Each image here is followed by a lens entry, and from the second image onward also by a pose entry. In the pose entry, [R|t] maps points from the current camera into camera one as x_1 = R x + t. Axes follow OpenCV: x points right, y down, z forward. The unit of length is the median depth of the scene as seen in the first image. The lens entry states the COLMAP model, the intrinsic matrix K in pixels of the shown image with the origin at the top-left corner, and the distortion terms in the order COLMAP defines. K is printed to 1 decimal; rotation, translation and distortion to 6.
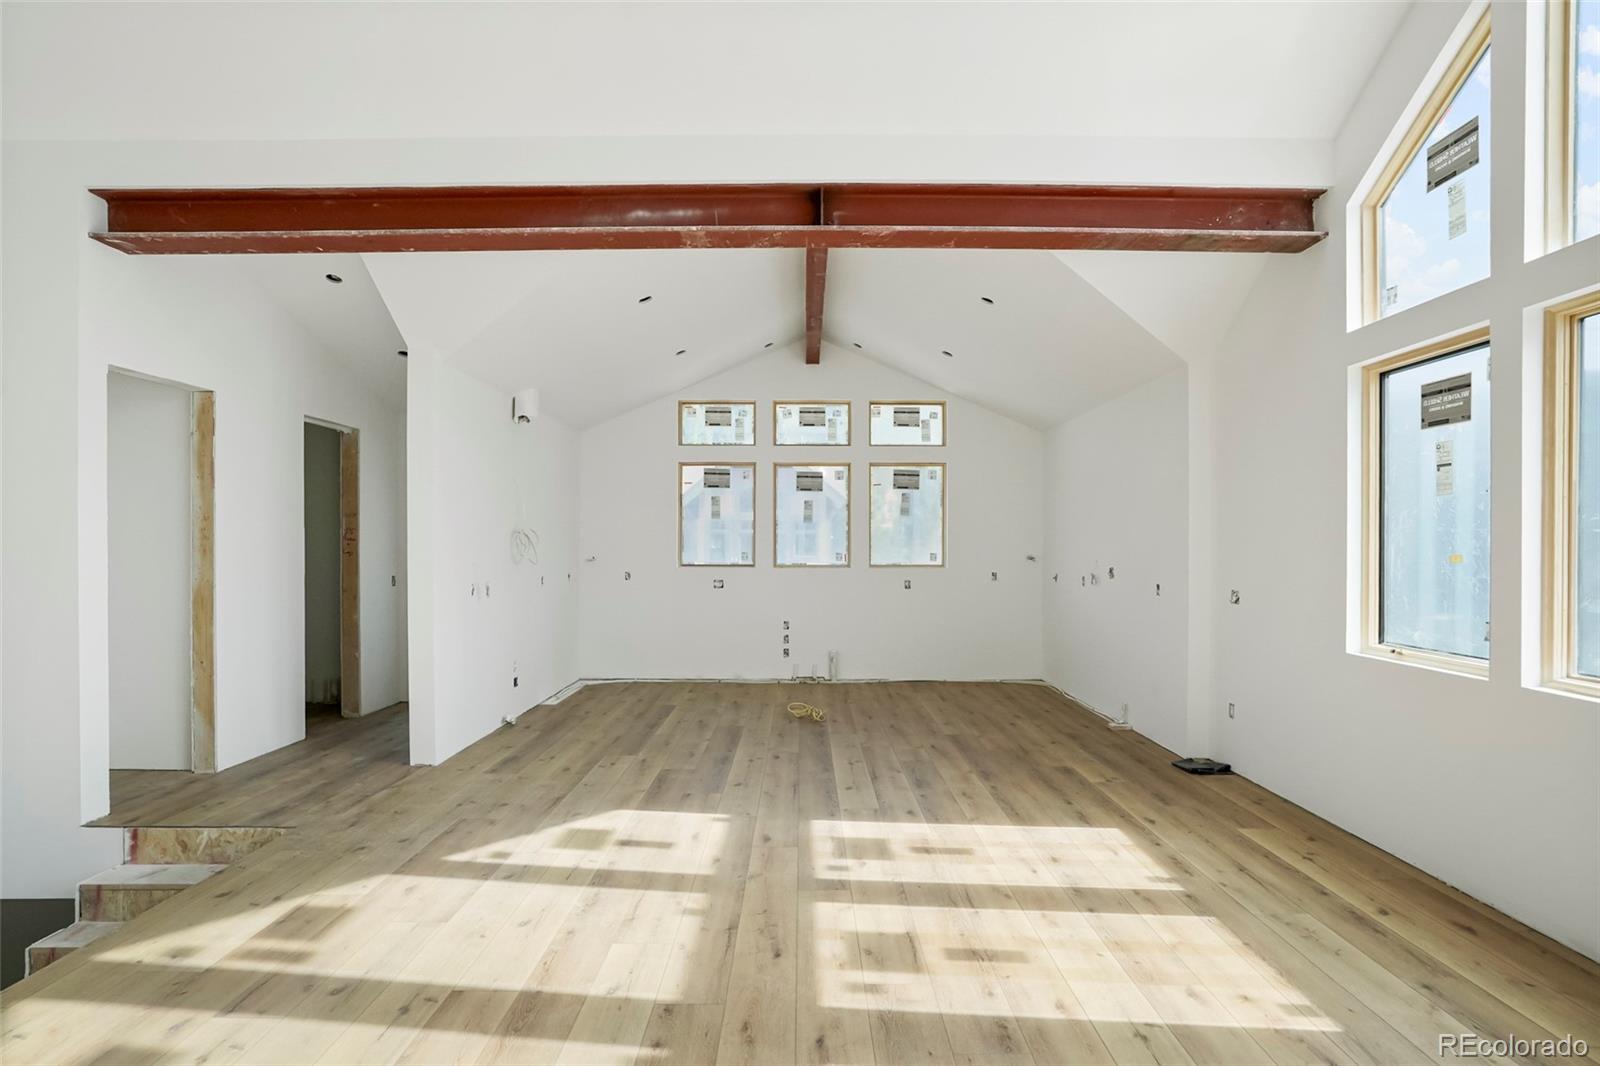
lens RADIAL K [[800.0, 0, 812.9], [0, 800.0, 553.7], [0, 0, 1]] dist [-0.063408, 0.027122]
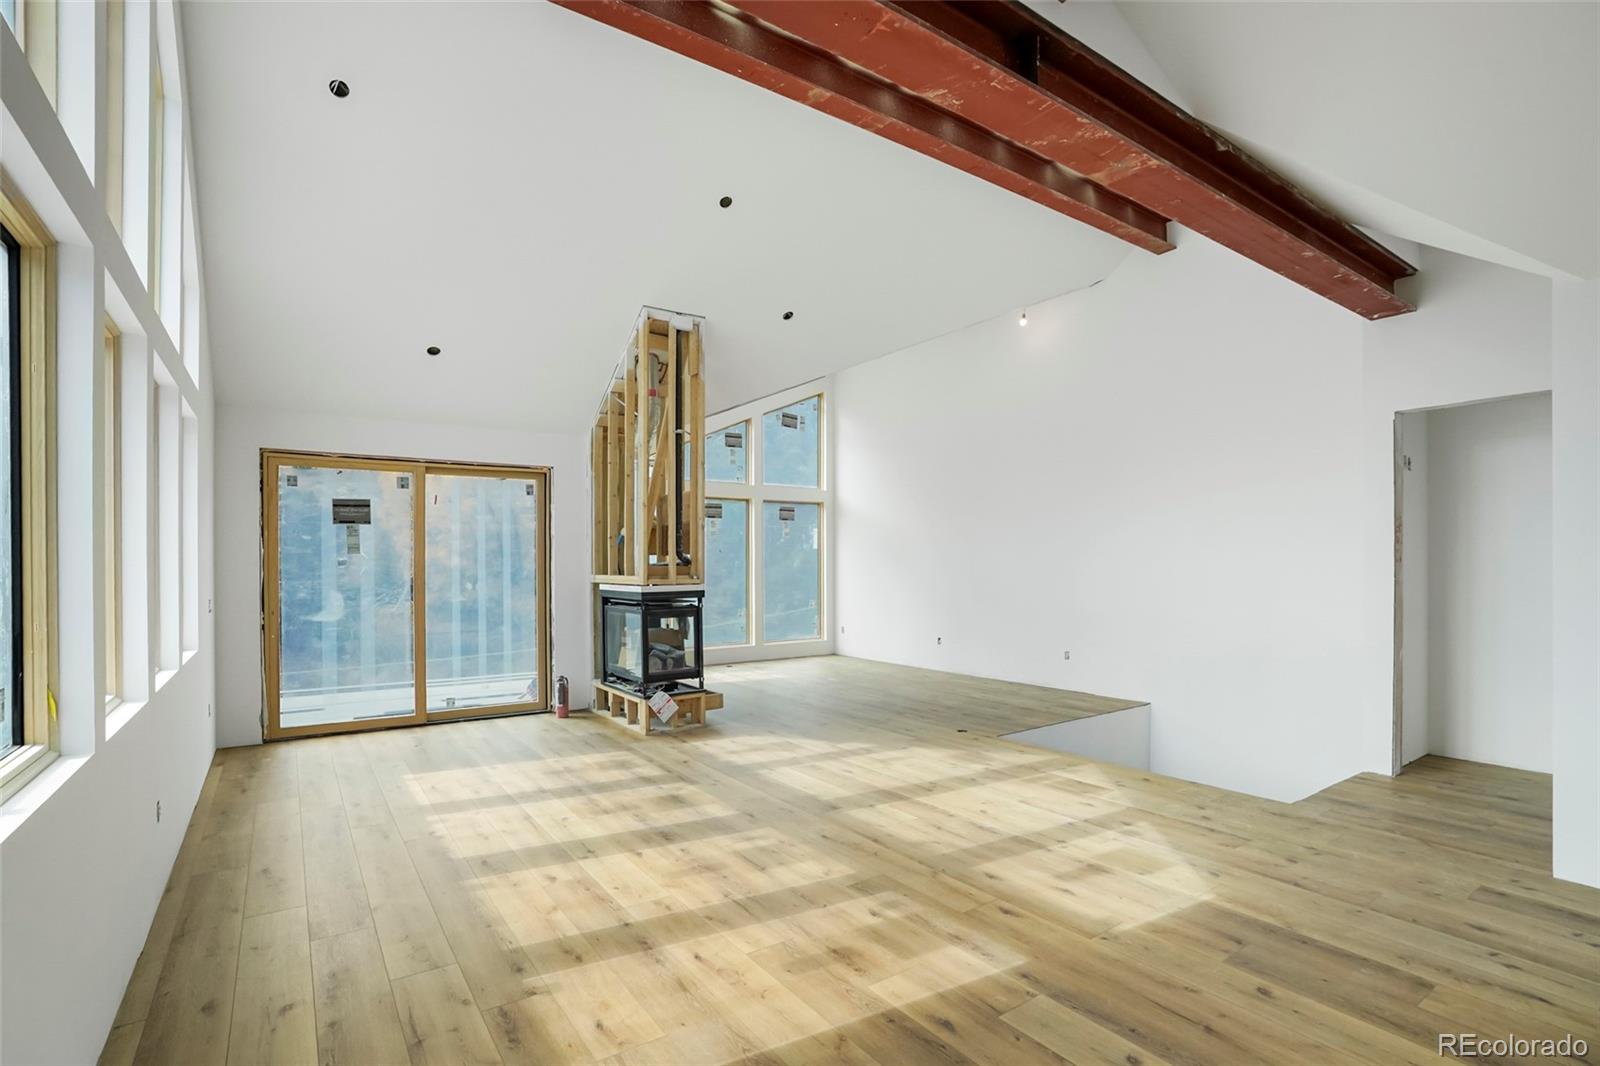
lens RADIAL K [[761.5, 0, 797.5], [0, 761.5, 560.4], [0, 0, 1]] dist [-0.077923, 0.028328]
pose [[-0.827931, 0.002081, -0.560826, 0.554254], [-0.001258, 0.999984, 0.005567, -0.015201], [0.560829, 0.005315, -0.827915, 1.492750]]
